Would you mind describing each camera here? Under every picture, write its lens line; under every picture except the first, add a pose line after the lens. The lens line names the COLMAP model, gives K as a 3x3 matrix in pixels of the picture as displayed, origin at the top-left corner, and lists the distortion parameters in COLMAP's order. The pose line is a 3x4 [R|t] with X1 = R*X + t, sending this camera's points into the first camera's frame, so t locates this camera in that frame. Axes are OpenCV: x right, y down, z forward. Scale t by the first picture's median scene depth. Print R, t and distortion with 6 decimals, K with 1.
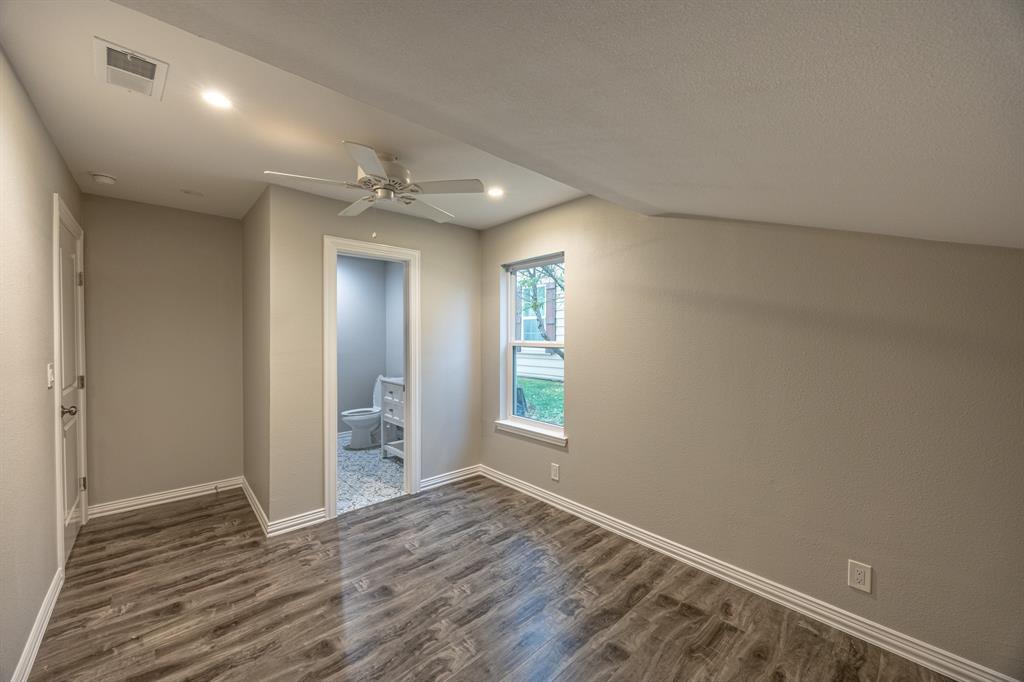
lens RADIAL K [[395.2, 0, 512.0], [0, 395.2, 341.0], [0, 0, 1]] dist [-0.001185, -0.000085]
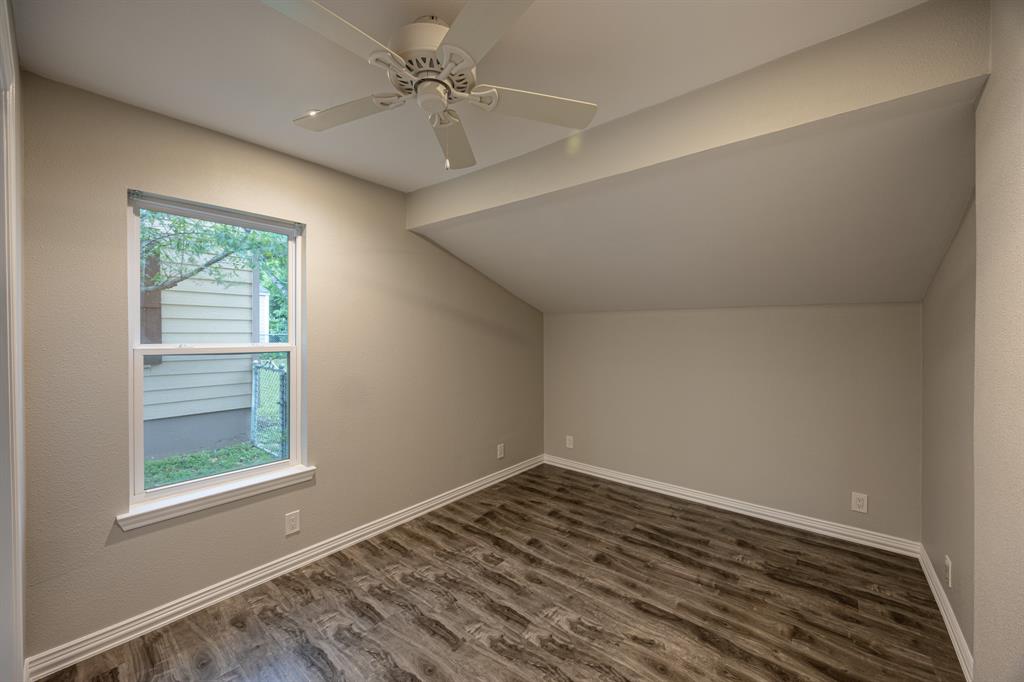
lens RADIAL K [[395.2, 0, 512.0], [0, 395.2, 341.0], [0, 0, 1]] dist [-0.001185, -0.000085]
pose [[-0.152026, -0.017771, 0.988217, -0.902691], [0.008674, 0.999776, 0.019313, -0.018516], [-0.988338, 0.011508, -0.151838, 0.962630]]
